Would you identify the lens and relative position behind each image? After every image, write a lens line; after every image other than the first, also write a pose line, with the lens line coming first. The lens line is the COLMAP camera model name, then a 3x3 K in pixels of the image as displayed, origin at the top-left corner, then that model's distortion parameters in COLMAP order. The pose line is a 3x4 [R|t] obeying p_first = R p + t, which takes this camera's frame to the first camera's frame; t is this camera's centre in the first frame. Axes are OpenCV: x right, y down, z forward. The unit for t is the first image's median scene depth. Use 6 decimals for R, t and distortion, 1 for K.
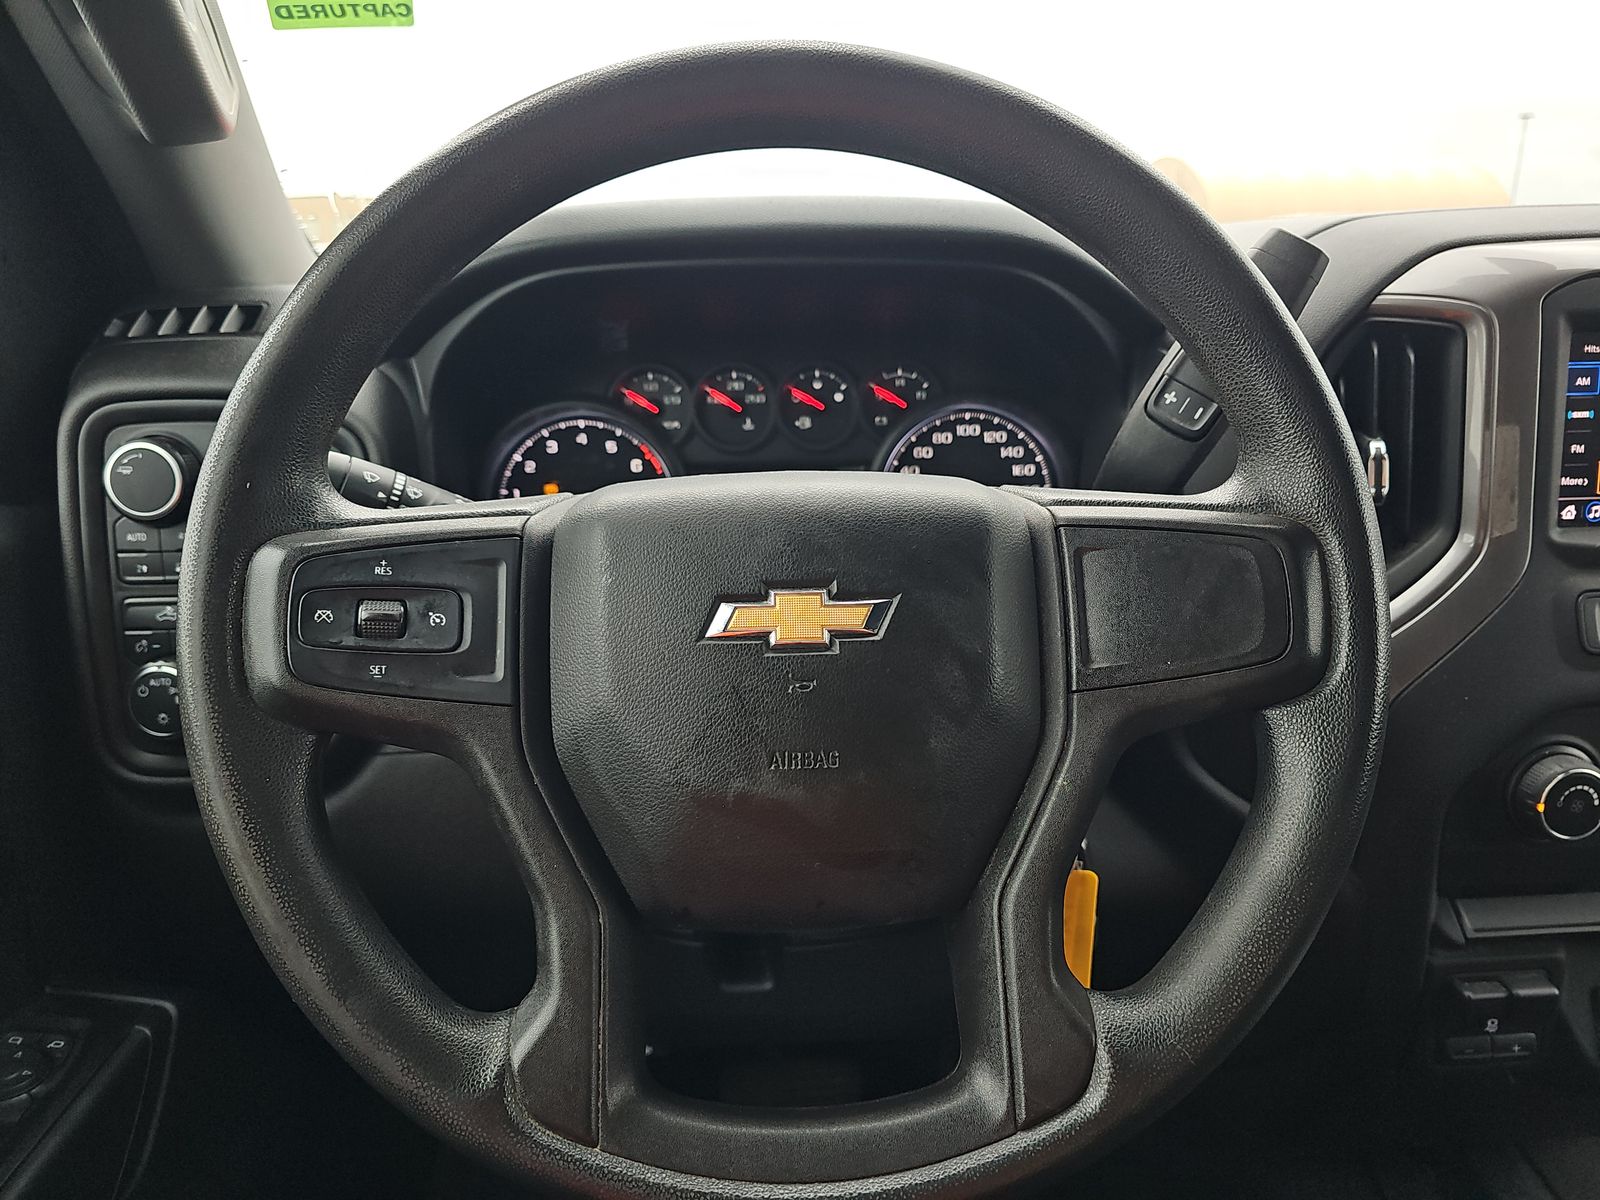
lens RADIAL K [[1060.8, 0, 800.0], [0, 1060.8, 600.0], [0, 0, 1]] dist [0.004427, -0.026762]
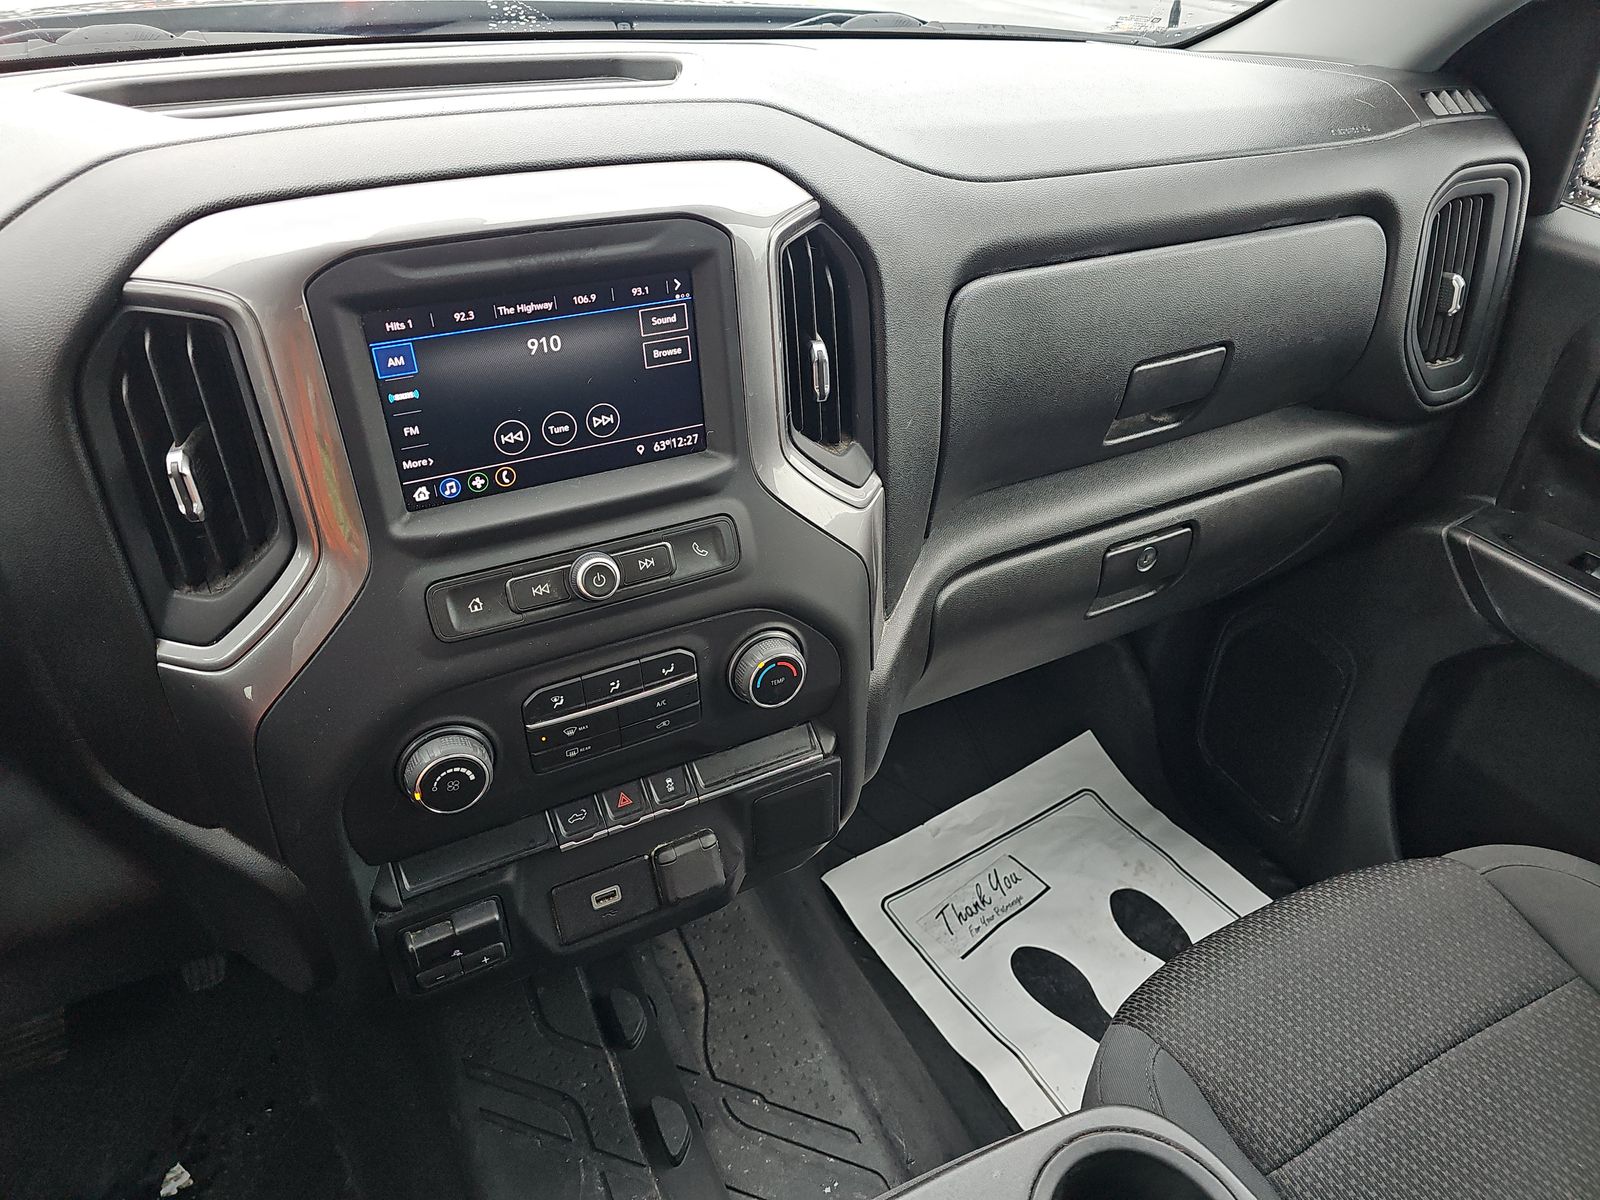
lens RADIAL K [[1060.8, 0, 800.0], [0, 1060.8, 600.0], [0, 0, 1]] dist [0.004427, -0.026762]
pose [[0.901724, -0.209278, 0.378280, 0.674441], [0.076664, 0.938559, 0.336496, -0.299303], [-0.425460, -0.274426, 0.862366, -0.003252]]
